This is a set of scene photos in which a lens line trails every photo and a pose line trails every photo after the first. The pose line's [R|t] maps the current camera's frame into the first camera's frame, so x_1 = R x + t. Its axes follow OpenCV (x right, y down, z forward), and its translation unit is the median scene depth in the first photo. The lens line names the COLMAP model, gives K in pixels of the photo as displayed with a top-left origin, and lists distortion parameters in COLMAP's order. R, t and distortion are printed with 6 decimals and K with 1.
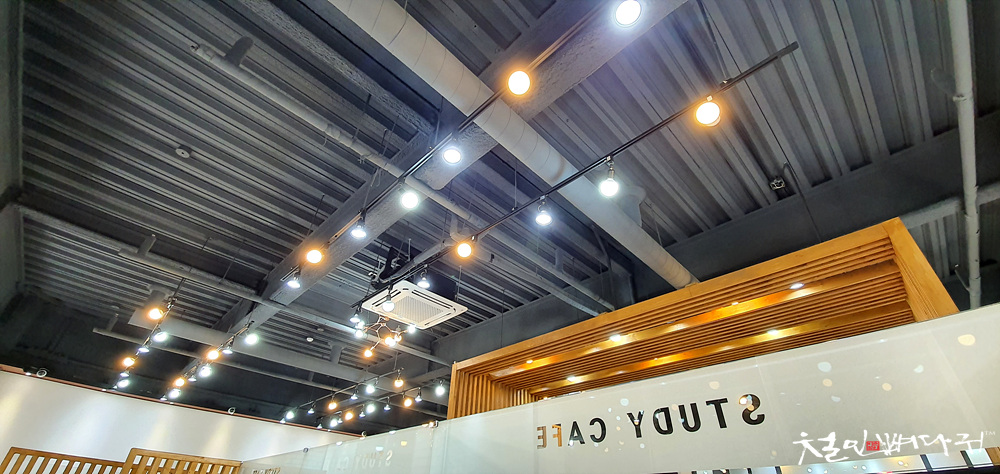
lens RADIAL K [[398.2, 0, 498.1], [0, 398.2, 246.1], [0, 0, 1]] dist [0.001240, -0.012009]
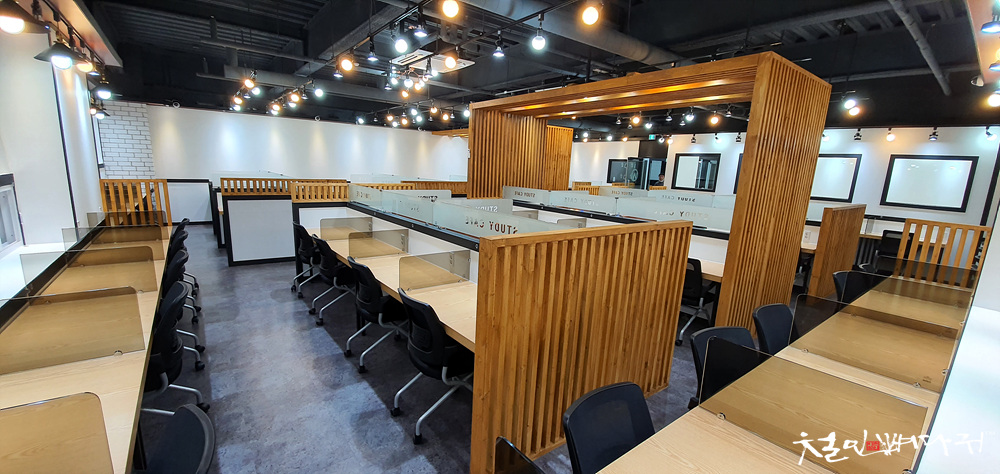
lens RADIAL K [[398.2, 0, 498.1], [0, 398.2, 246.1], [0, 0, 1]] dist [0.001240, -0.012009]
pose [[0.991348, 0.036522, -0.126076, 0.141055], [0.065678, 0.693605, 0.717356, -0.272713], [0.113646, -0.719429, 0.685205, -0.190434]]
